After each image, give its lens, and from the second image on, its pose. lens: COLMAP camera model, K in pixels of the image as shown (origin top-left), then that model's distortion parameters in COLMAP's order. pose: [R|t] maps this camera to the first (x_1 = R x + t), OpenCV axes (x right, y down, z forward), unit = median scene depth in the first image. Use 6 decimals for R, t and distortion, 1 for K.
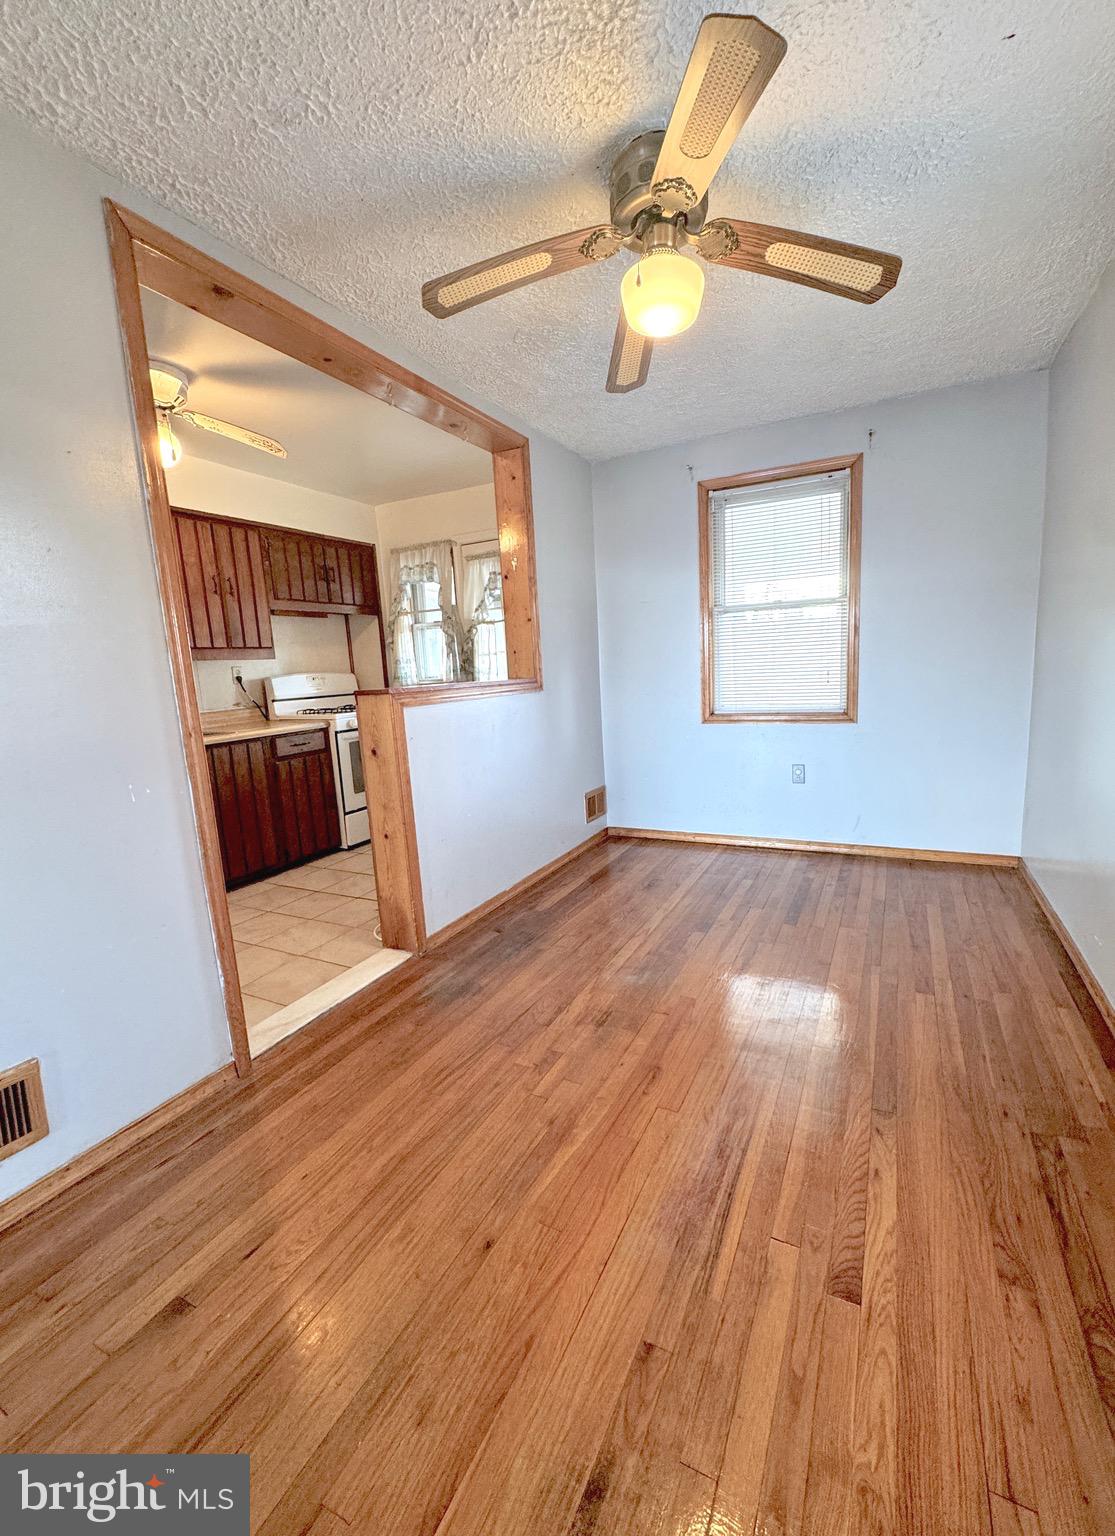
lens RADIAL K [[630.7, 0, 581.9], [0, 630.7, 758.2], [0, 0, 1]] dist [-0.001934, -0.000028]
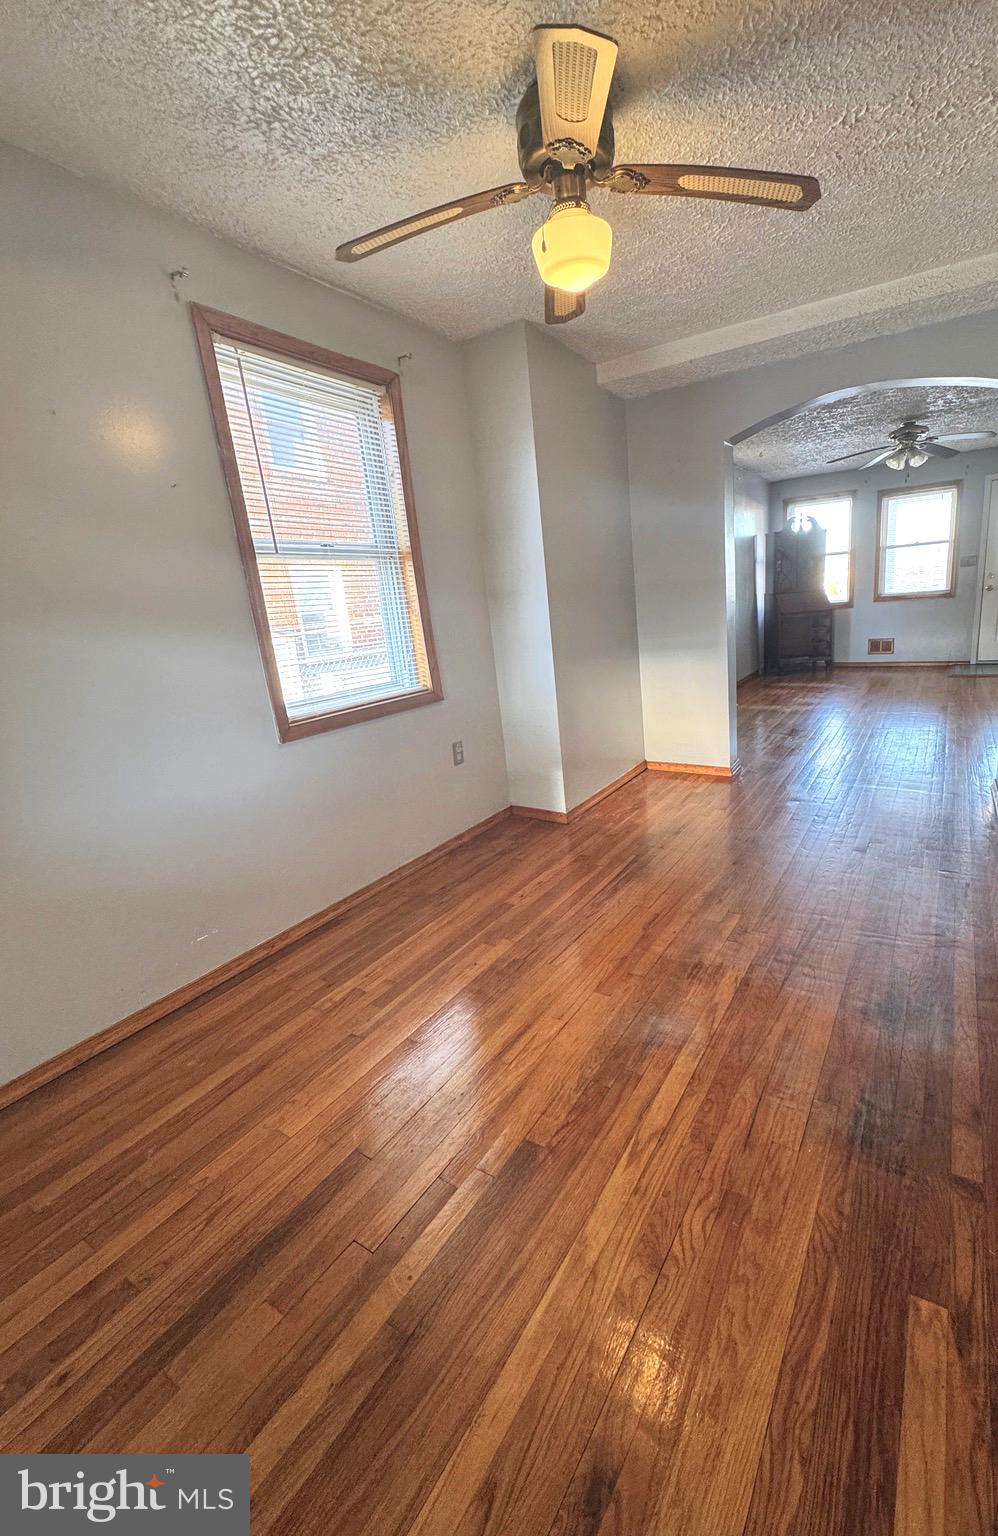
lens RADIAL K [[627.9, 0, 571.7], [0, 627.9, 766.4], [0, 0, 1]] dist [0.002036, 0.000131]
pose [[-0.989835, 0.100451, 0.100681, 0.076938], [0.132871, 0.905606, 0.402769, -0.238263], [-0.050719, 0.412052, -0.909748, 1.440620]]
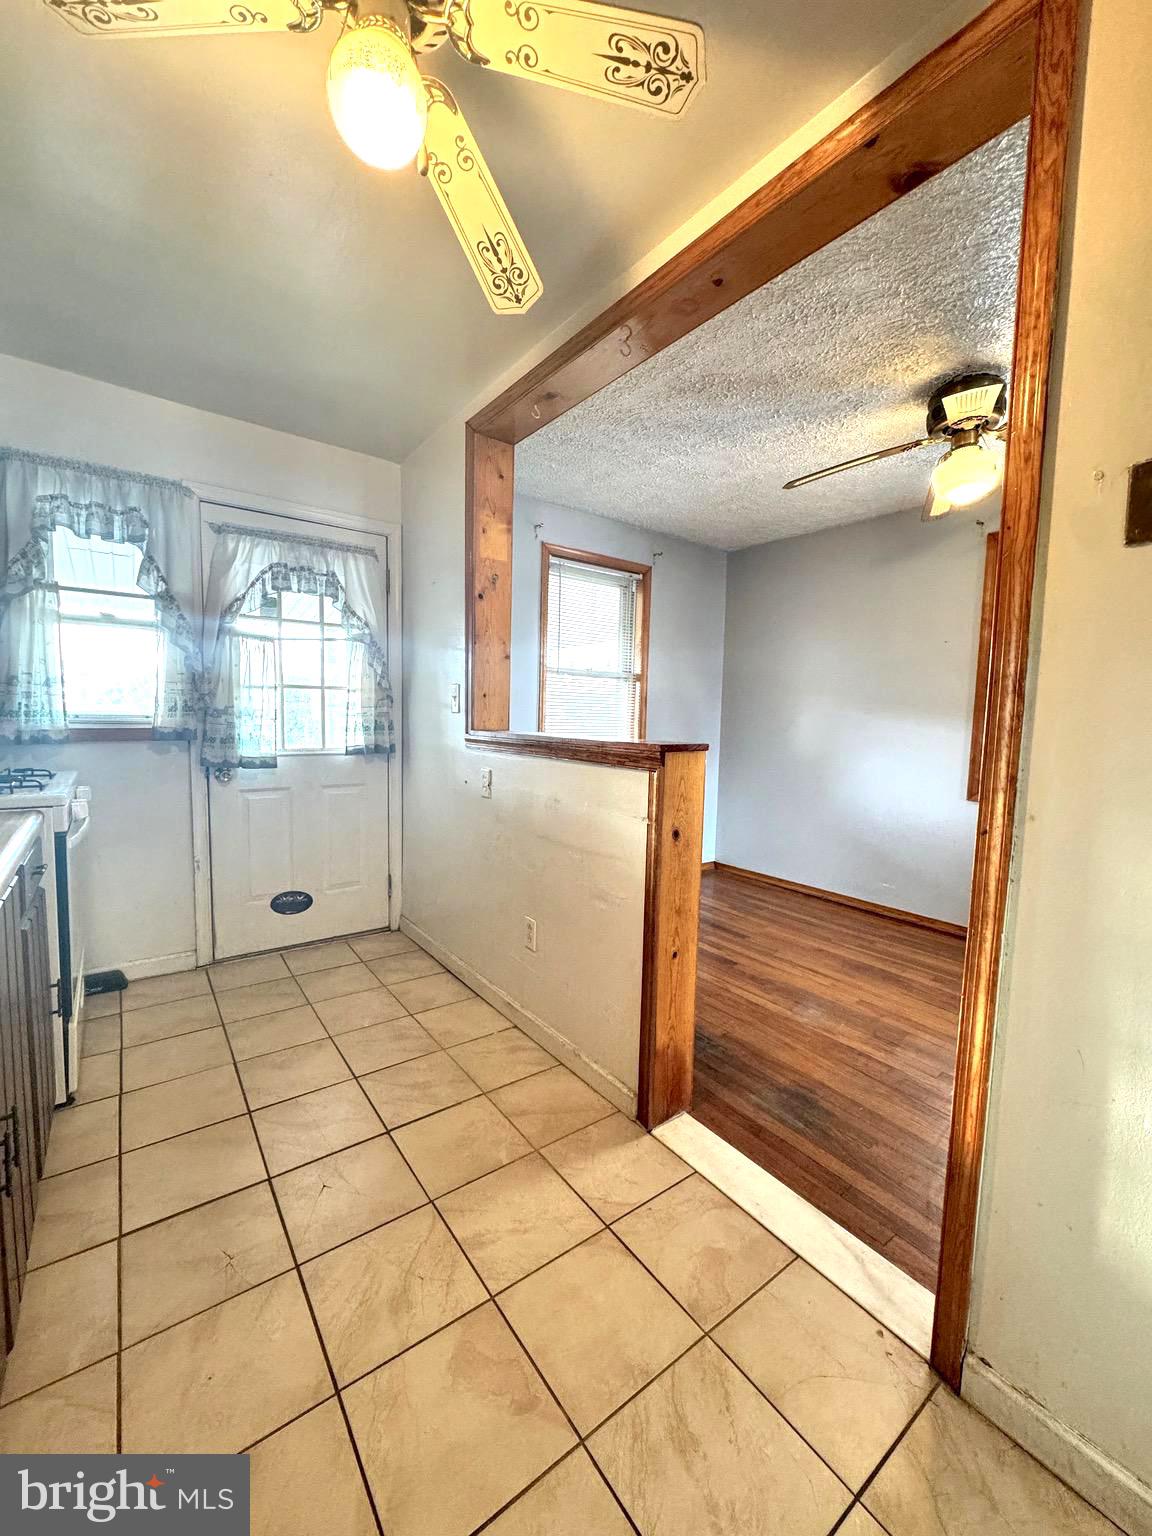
lens RADIAL K [[616.5, 0, 582.9], [0, 616.5, 765.2], [0, 0, 1]] dist [-0.000129, 0.000091]
pose [[0.447732, -0.014448, 0.894051, -0.957874], [0.089061, 0.995618, -0.028512, -0.073214], [-0.889721, 0.092391, 0.447057, 0.770068]]
